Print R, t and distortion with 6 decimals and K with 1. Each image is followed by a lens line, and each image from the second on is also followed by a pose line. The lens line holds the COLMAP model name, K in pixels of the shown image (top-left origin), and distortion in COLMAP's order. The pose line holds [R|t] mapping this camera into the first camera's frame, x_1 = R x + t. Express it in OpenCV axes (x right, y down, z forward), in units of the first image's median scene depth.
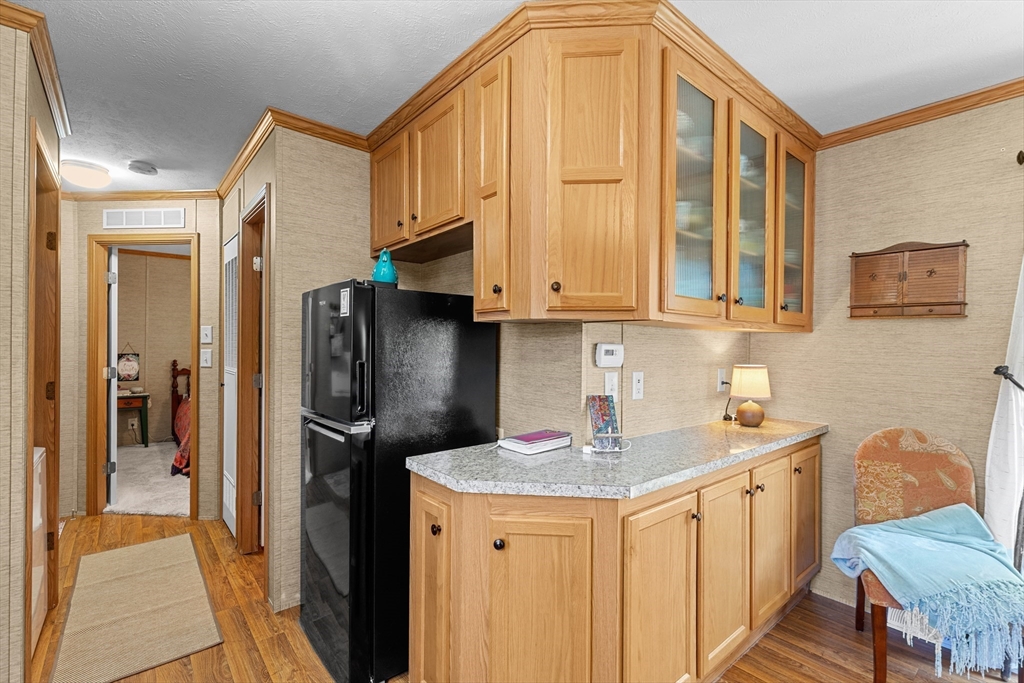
lens RADIAL K [[460.7, 0, 517.6], [0, 460.7, 345.8], [0, 0, 1]] dist [0.005828, 0.000227]
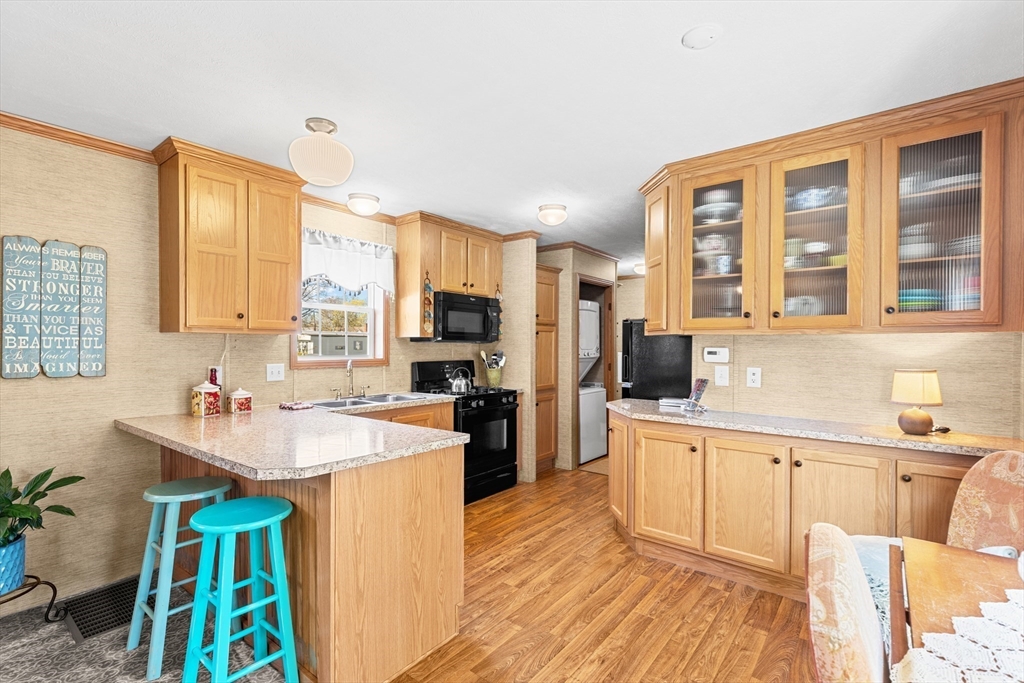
lens RADIAL K [[460.7, 0, 517.6], [0, 460.7, 345.8], [0, 0, 1]] dist [0.005828, 0.000227]
pose [[0.207813, -0.008511, -0.978131, 1.476691], [-0.003509, 0.999949, -0.009447, 0.007251], [0.978162, 0.005395, 0.207773, 0.013845]]
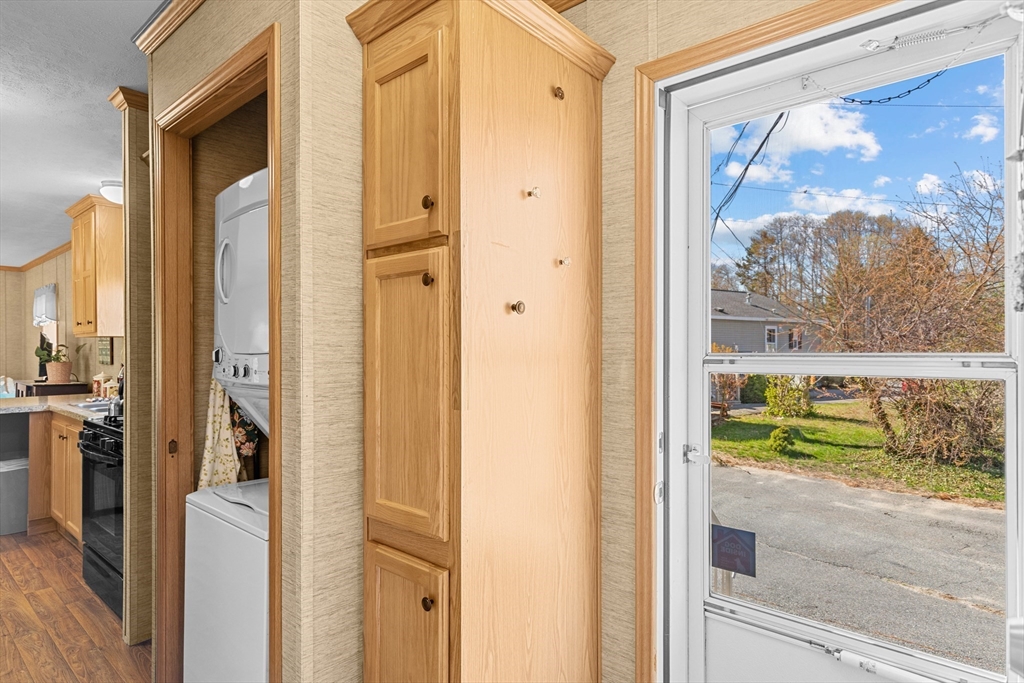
lens RADIAL K [[552.2, 0, 512.2], [0, 552.2, 348.1], [0, 0, 1]] dist [0.004565, 0.001606]
pose [[-0.986575, -0.009289, -0.163043, -1.307107], [-0.009907, 0.999946, 0.002975, -0.018481], [0.163007, 0.004551, -0.986614, 1.883522]]
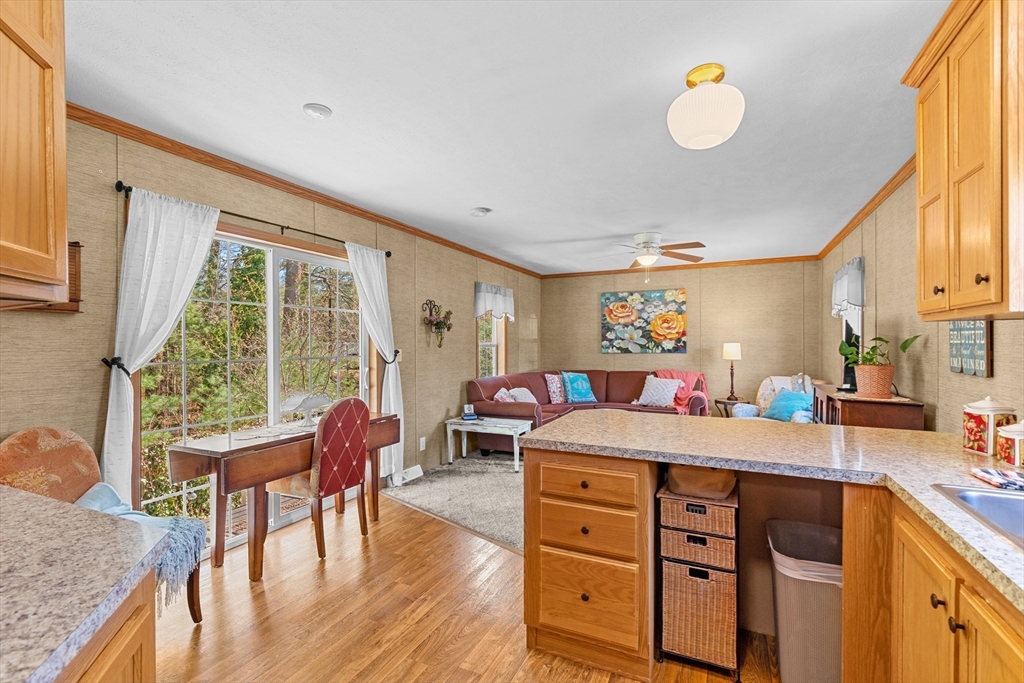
lens RADIAL K [[460.7, 0, 517.6], [0, 460.7, 345.8], [0, 0, 1]] dist [0.005828, 0.000227]
pose [[-0.424226, -0.015076, 0.905431, -0.435478], [0.000446, 0.999858, 0.016857, -0.005534], [-0.905556, 0.007555, -0.424159, 0.529259]]
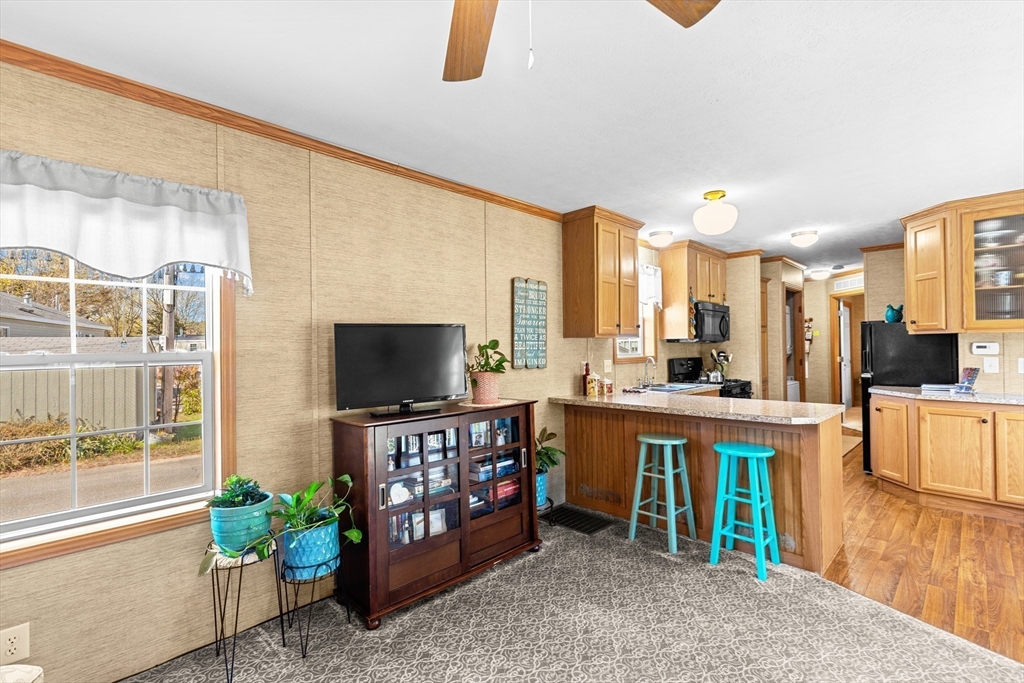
lens RADIAL K [[453.0, 0, 517.5], [0, 453.0, 341.8], [0, 0, 1]] dist [0.000229, -0.000661]
pose [[0.083981, -0.021853, -0.996228, 1.819882], [0.009139, 0.999734, -0.021159, 0.014116], [0.996425, -0.007328, 0.084158, -1.072756]]
